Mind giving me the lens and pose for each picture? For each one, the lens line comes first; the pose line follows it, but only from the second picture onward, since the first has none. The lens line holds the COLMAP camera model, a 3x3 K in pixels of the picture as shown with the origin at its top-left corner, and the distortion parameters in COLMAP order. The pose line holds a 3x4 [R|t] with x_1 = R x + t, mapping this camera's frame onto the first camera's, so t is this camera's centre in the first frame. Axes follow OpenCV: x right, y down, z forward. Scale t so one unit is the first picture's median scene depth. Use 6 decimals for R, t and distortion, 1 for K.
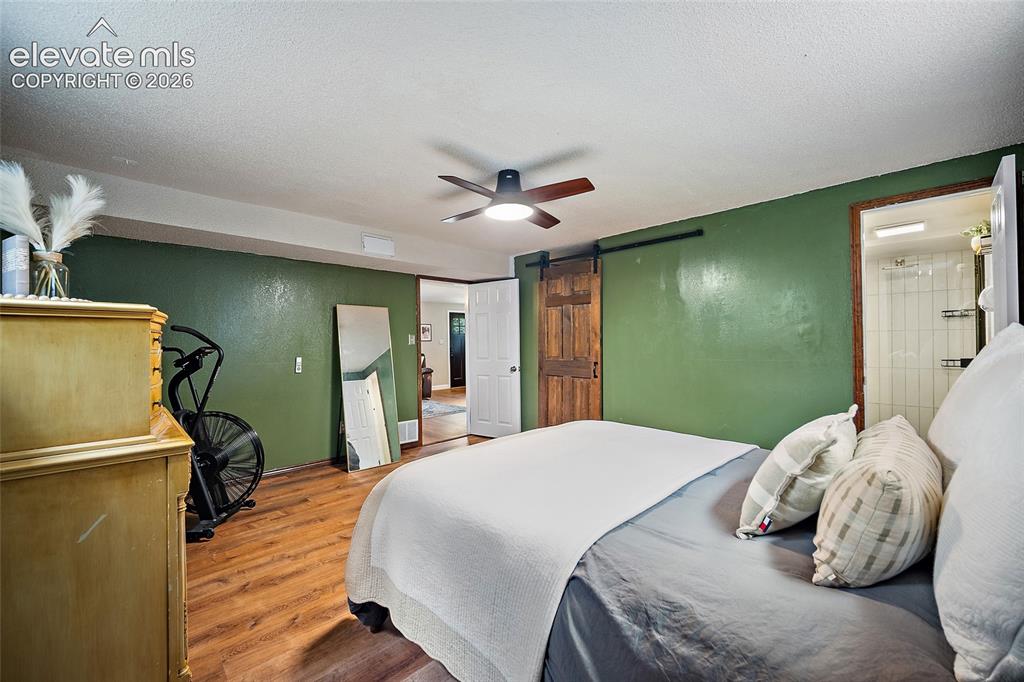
lens RADIAL K [[410.1, 0, 512.9], [0, 410.1, 343.8], [0, 0, 1]] dist [0.001516, -0.000647]
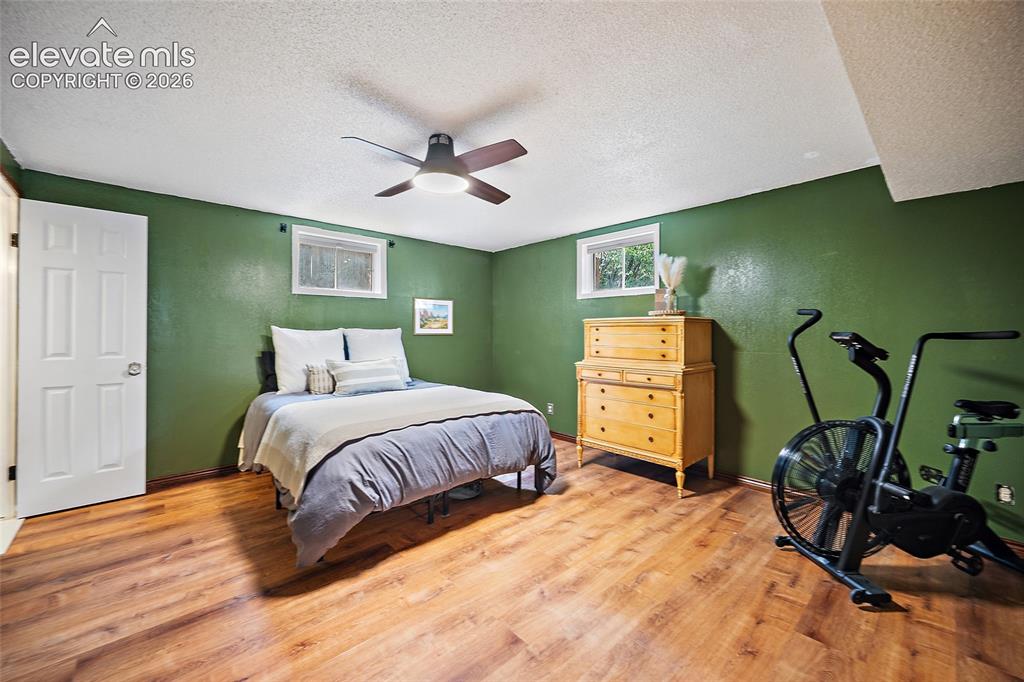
lens RADIAL K [[410.1, 0, 512.9], [0, 410.1, 343.8], [0, 0, 1]] dist [0.001516, -0.000647]
pose [[-0.999419, 0.003534, 0.033906, -0.210122], [0.004553, 0.999539, 0.030014, 0.007368], [-0.033784, 0.030151, -0.998974, 2.048997]]
